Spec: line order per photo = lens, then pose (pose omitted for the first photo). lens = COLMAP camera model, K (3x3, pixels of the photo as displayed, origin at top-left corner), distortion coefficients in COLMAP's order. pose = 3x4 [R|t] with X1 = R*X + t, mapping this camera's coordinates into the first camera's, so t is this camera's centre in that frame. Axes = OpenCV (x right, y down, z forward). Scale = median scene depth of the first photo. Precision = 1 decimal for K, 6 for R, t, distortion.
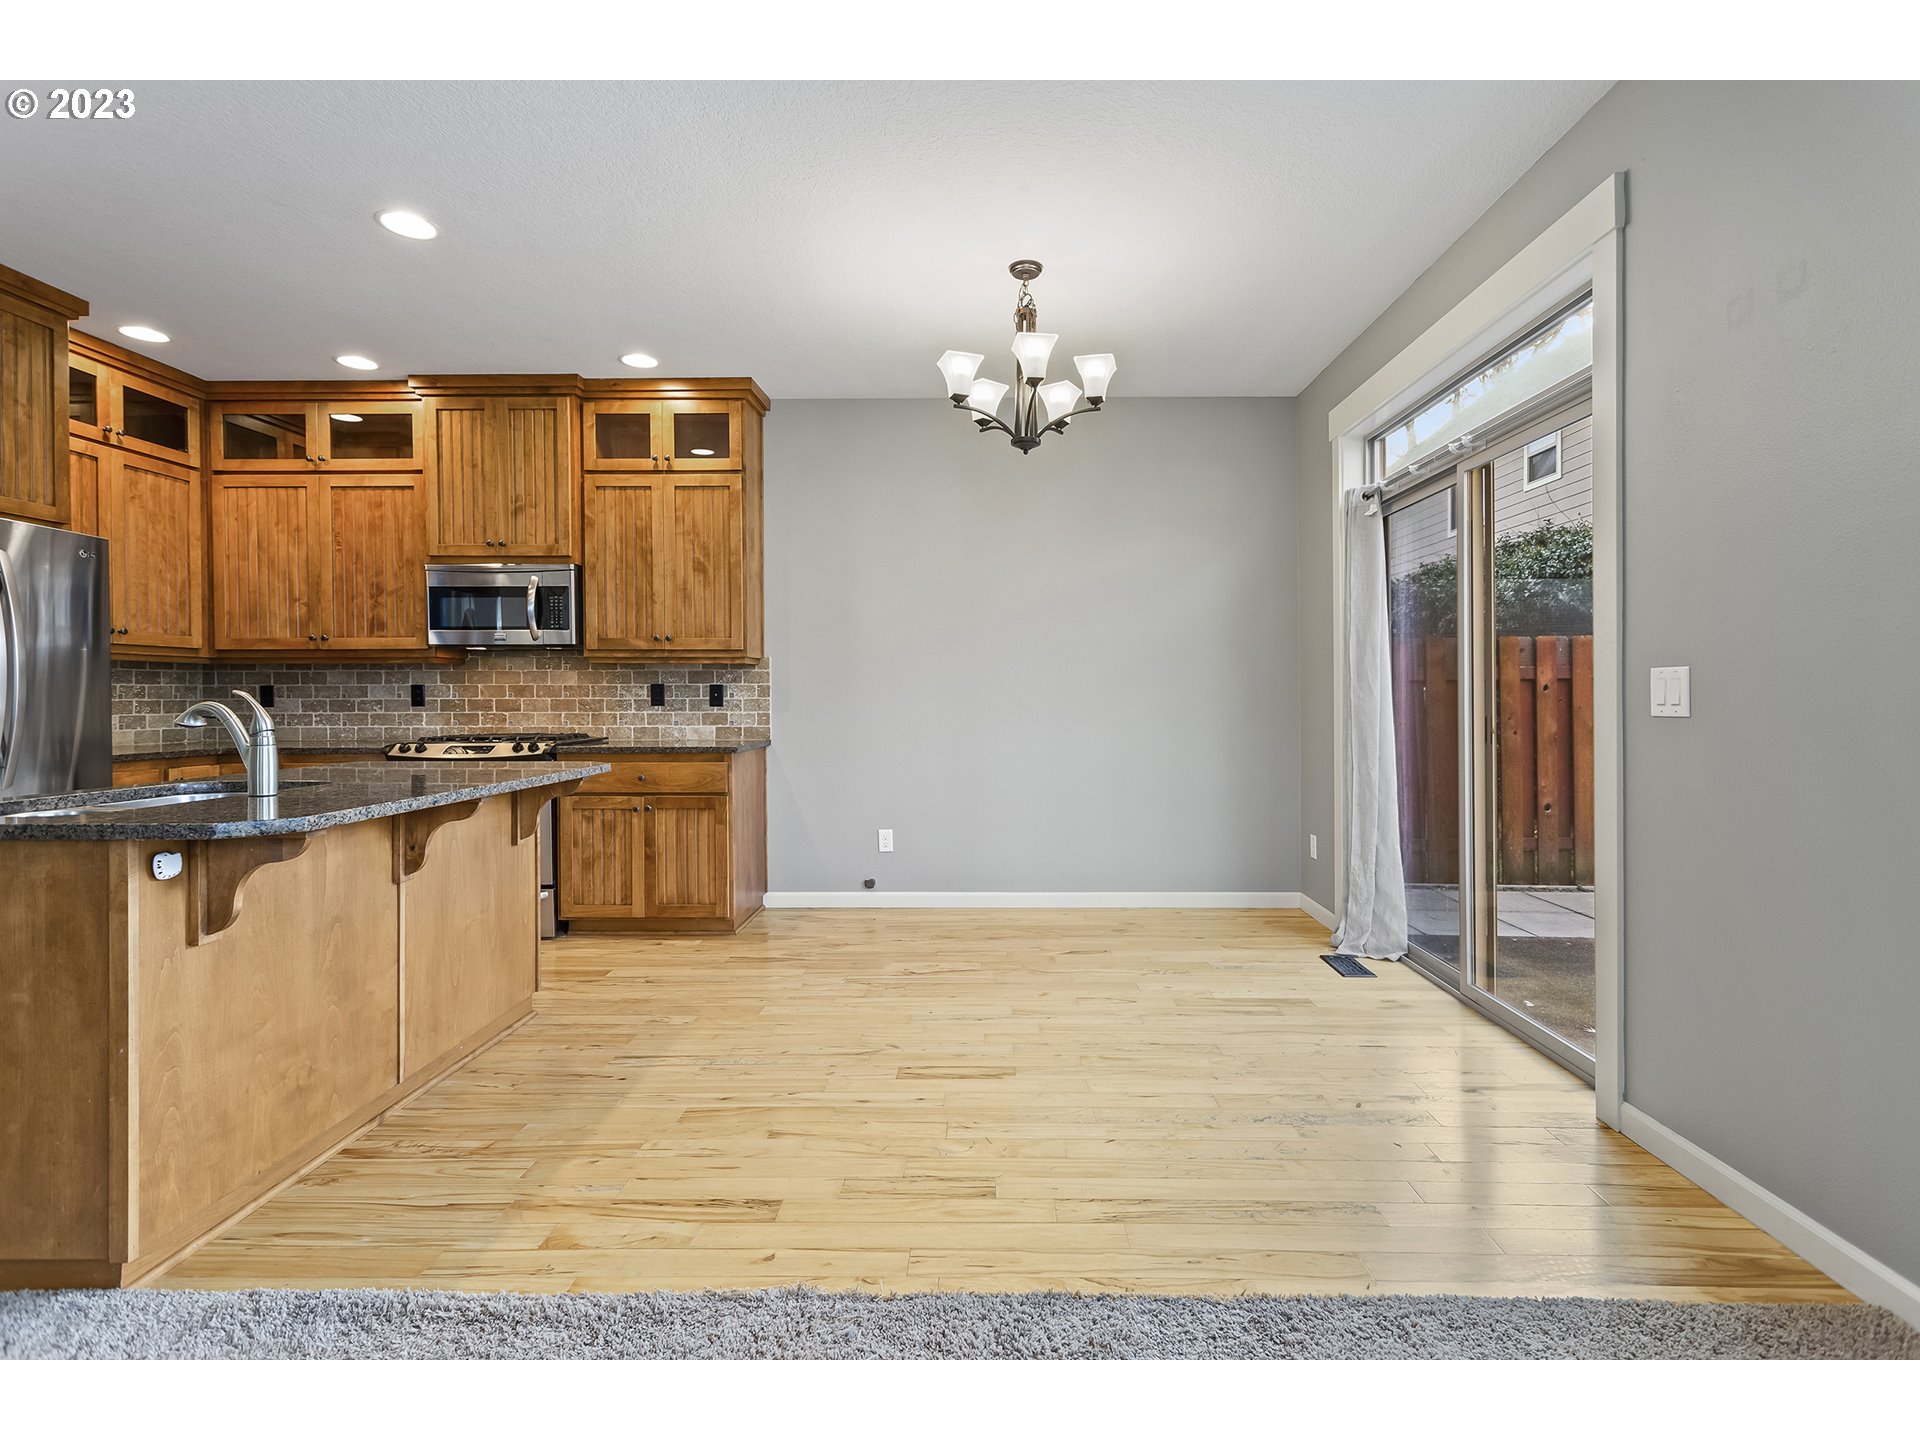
lens RADIAL K [[904.8, 0, 972.3], [0, 904.8, 696.8], [0, 0, 1]] dist [0.005236, 0.001746]
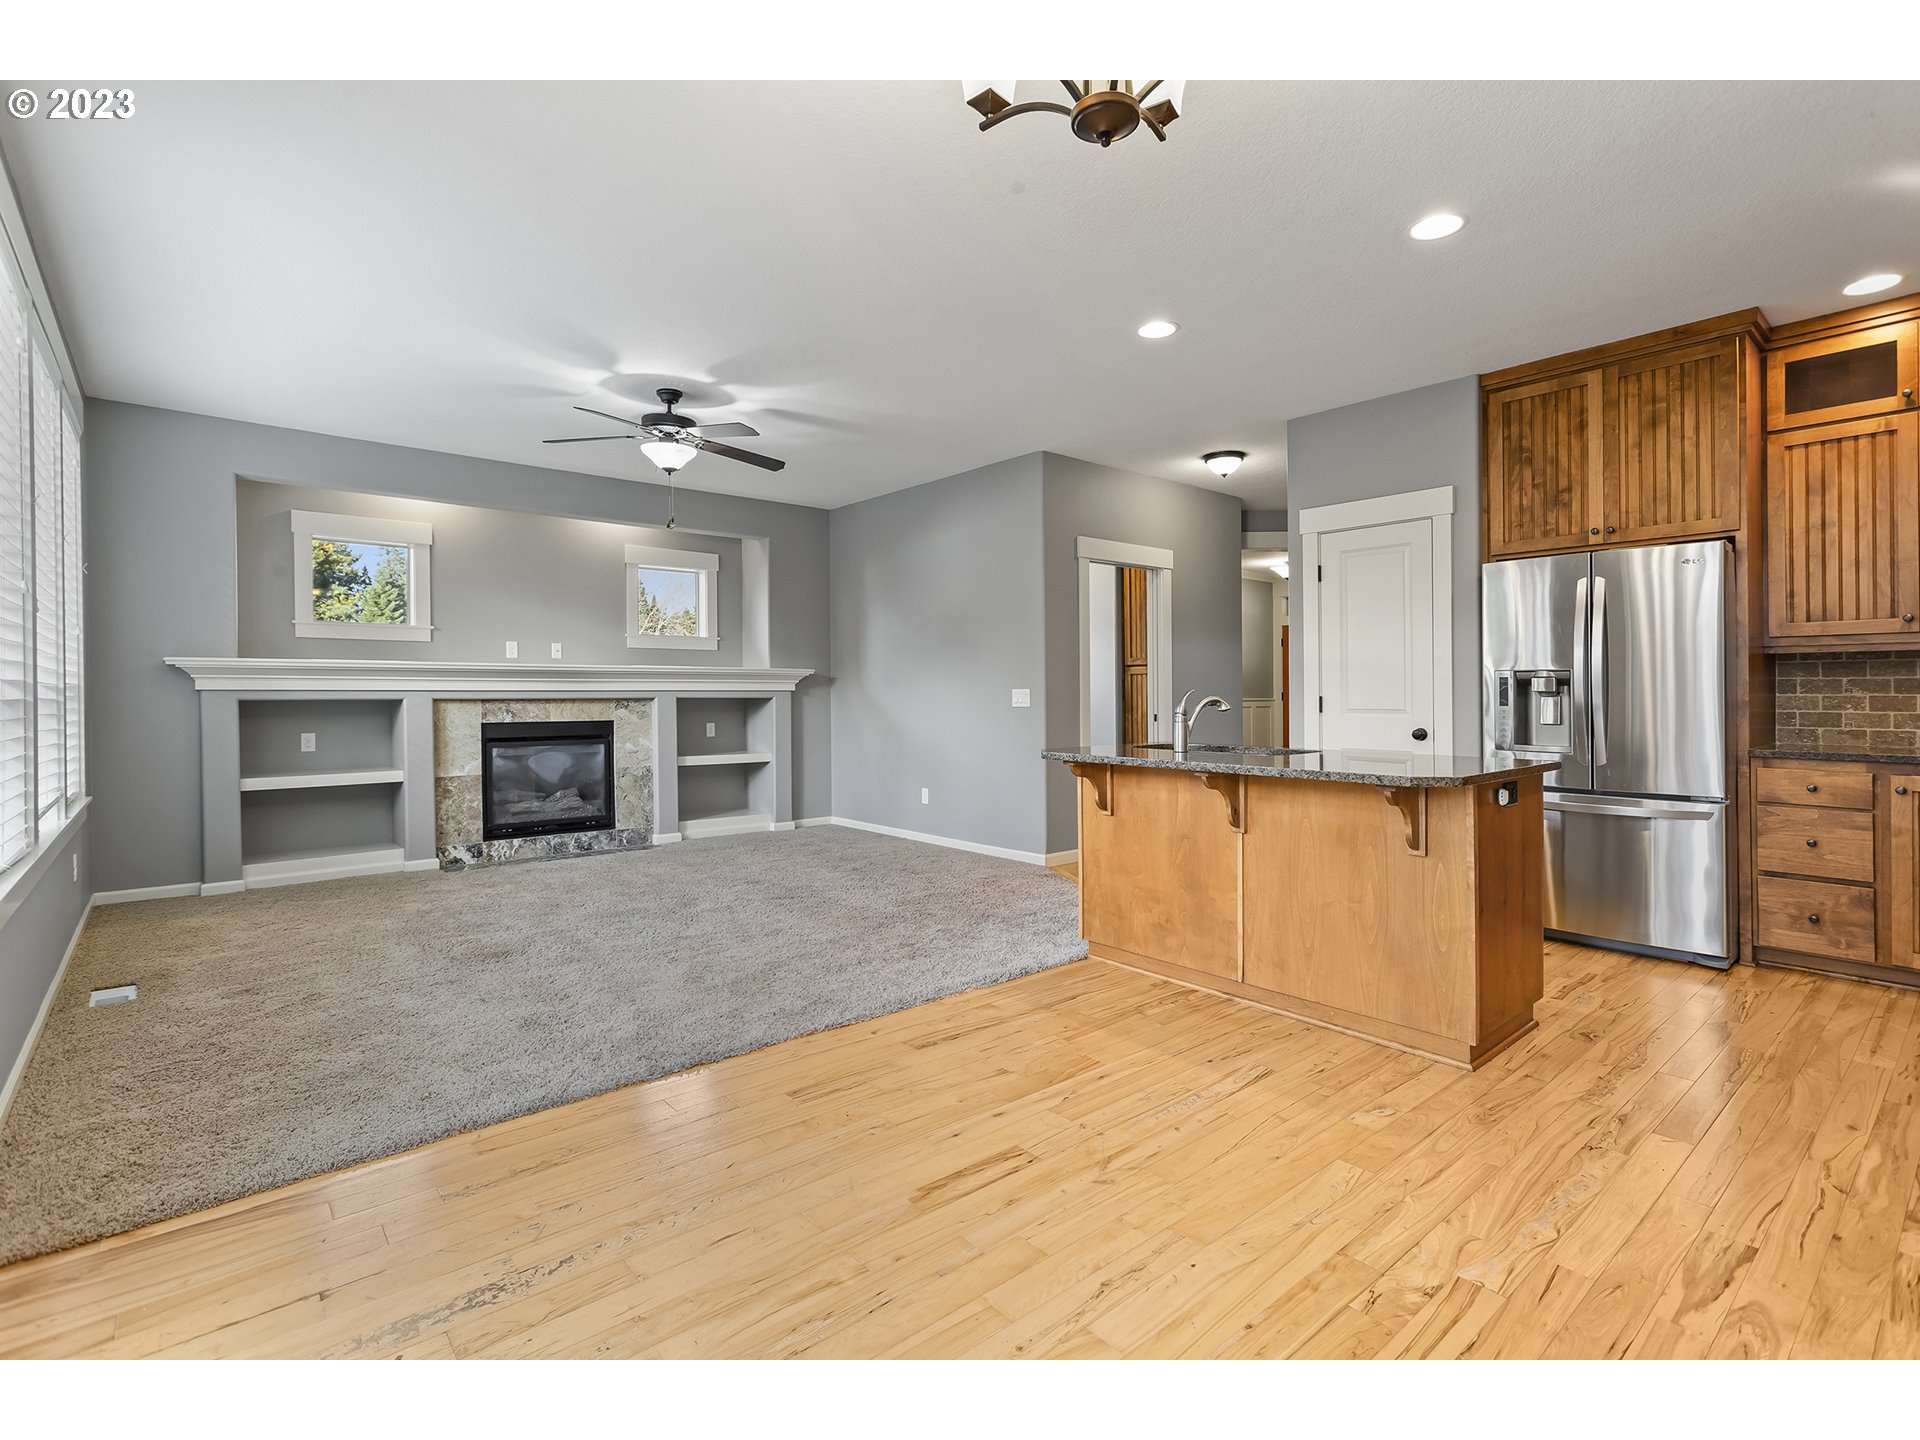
lens RADIAL K [[904.8, 0, 972.3], [0, 904.8, 696.8], [0, 0, 1]] dist [0.005236, 0.001746]
pose [[-0.739696, 0.004062, -0.672929, 0.299109], [0.001826, 0.999990, 0.004030, 0.000709], [0.672938, 0.001752, -0.739696, 0.932855]]
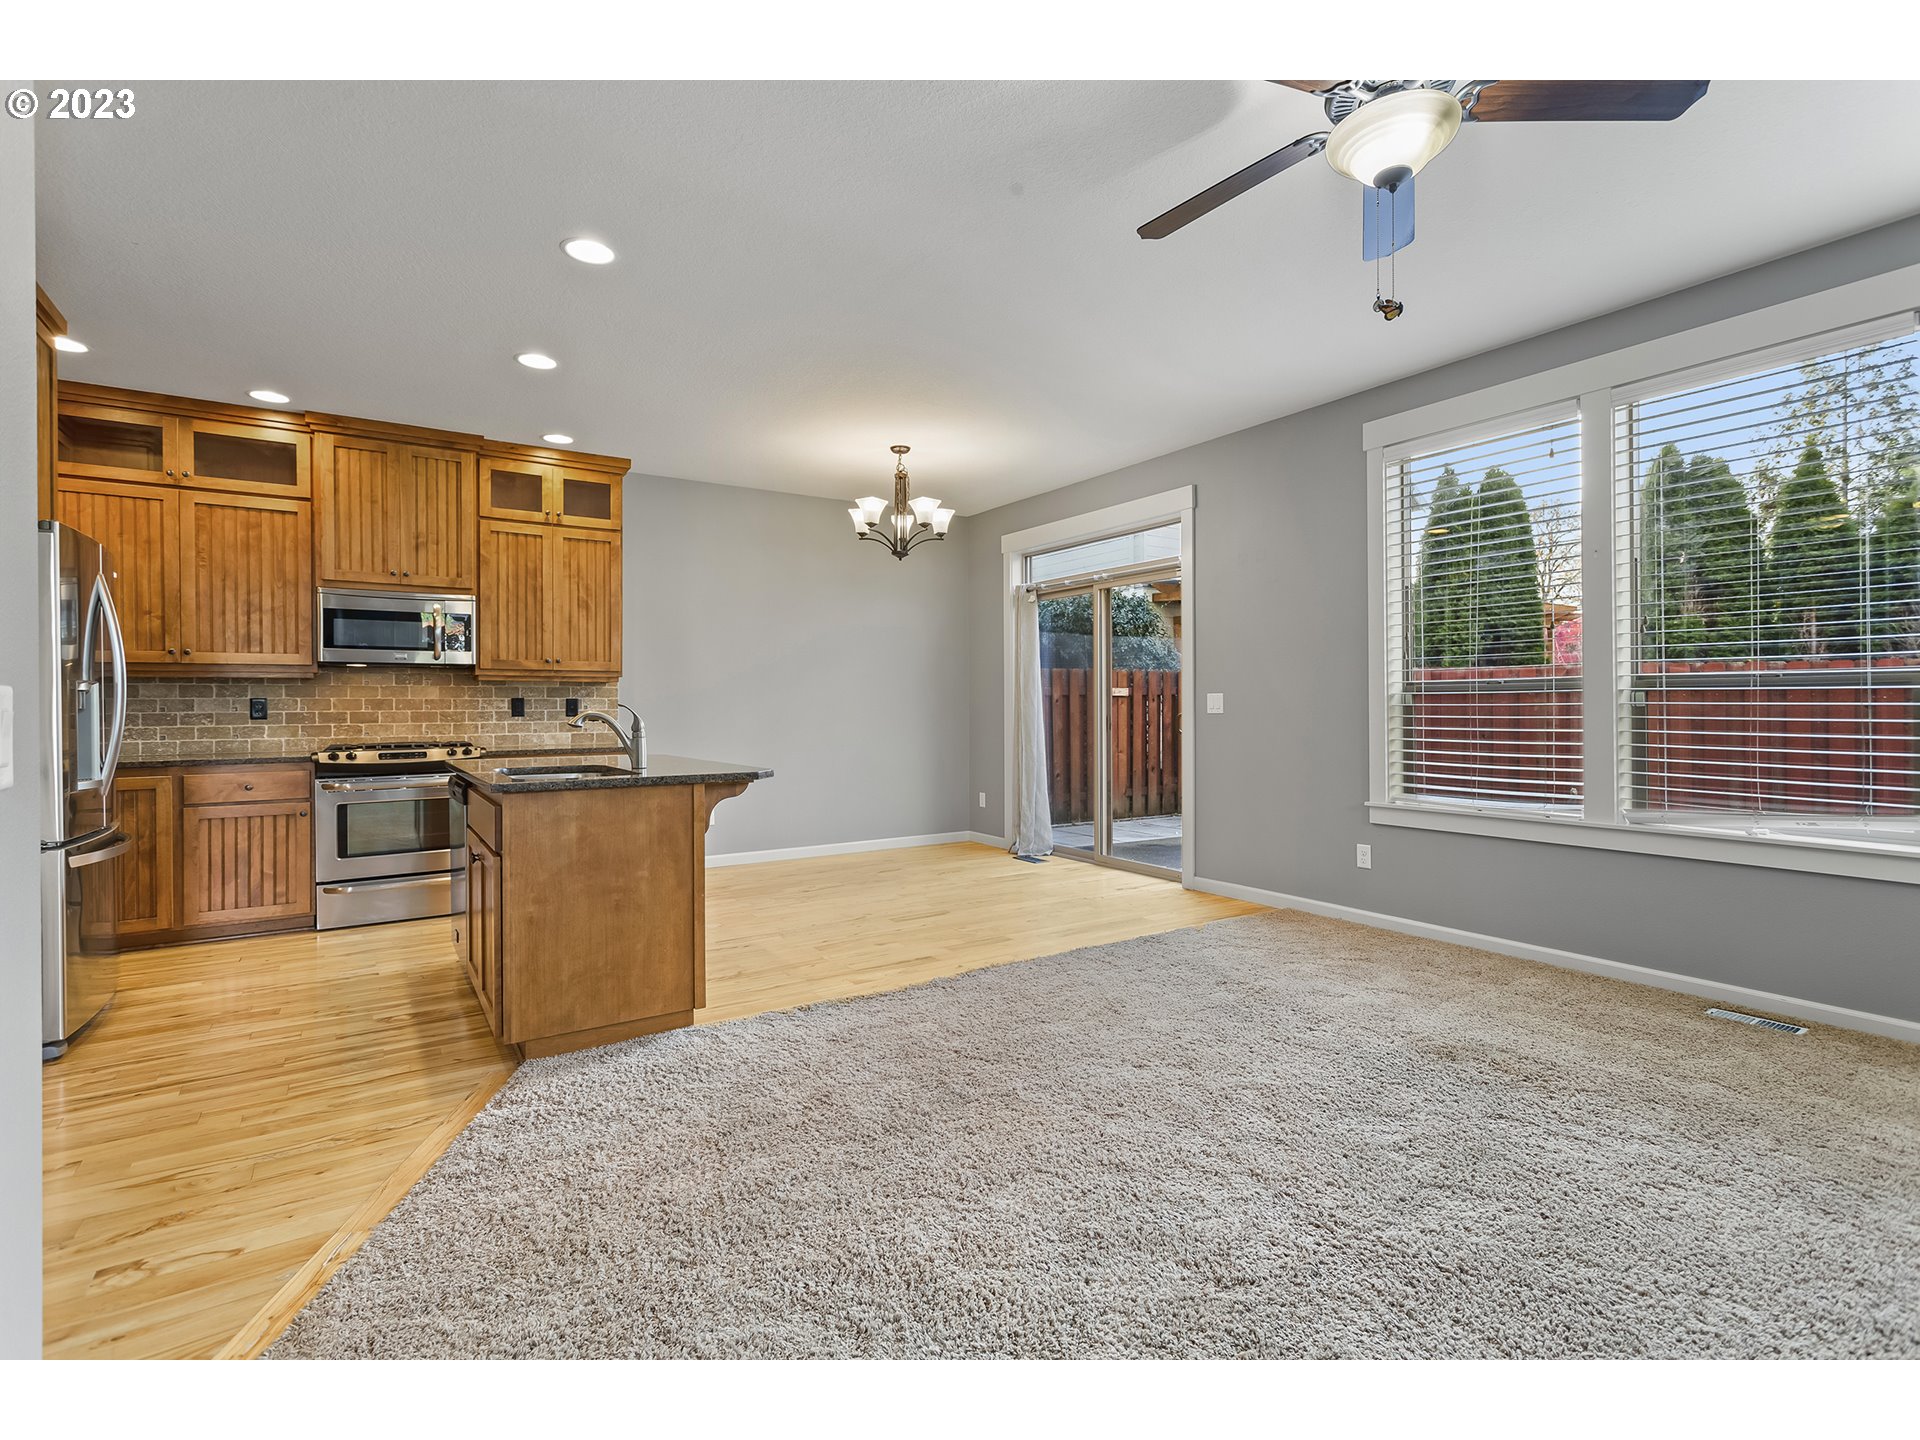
lens RADIAL K [[897.0, 0, 937.9], [0, 897.0, 717.5], [0, 0, 1]] dist [0.005625, 0.001217]
pose [[0.837327, -0.009667, 0.546617, -0.570085], [0.004928, 0.999936, 0.010135, 0.002068], [-0.546680, -0.005792, 0.837322, -0.300931]]
